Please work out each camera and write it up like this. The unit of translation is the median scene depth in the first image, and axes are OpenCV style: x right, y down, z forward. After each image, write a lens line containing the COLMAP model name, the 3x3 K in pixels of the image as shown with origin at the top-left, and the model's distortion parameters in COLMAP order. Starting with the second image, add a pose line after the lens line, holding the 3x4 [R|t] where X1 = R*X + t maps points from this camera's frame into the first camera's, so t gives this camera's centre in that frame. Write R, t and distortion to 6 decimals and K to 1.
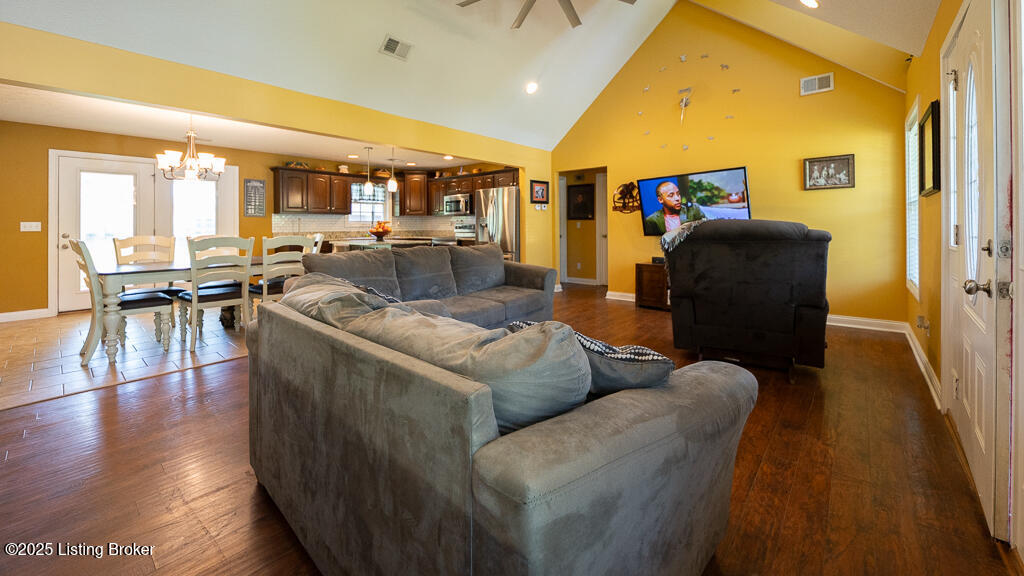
lens RADIAL K [[380.9, 0, 512.0], [0, 380.9, 288.0], [0, 0, 1]] dist [0.000317, -0.000048]
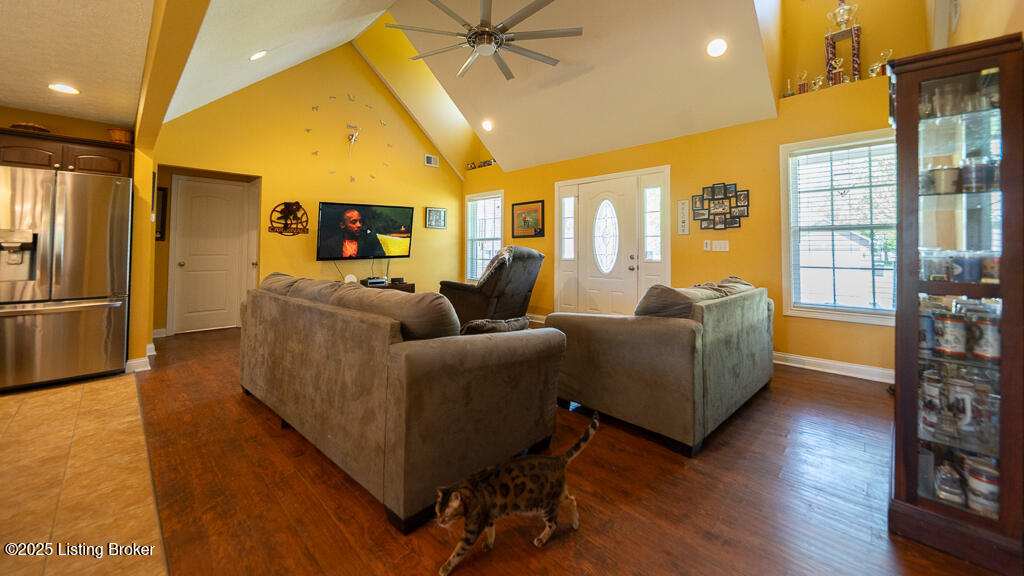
lens RADIAL K [[380.9, 0, 512.0], [0, 380.9, 288.0], [0, 0, 1]] dist [0.000317, -0.000048]
pose [[0.037831, -0.102631, 0.994000, -0.618458], [0.146346, 0.984556, 0.096086, -0.098156], [-0.988510, 0.141833, 0.052266, 0.523881]]
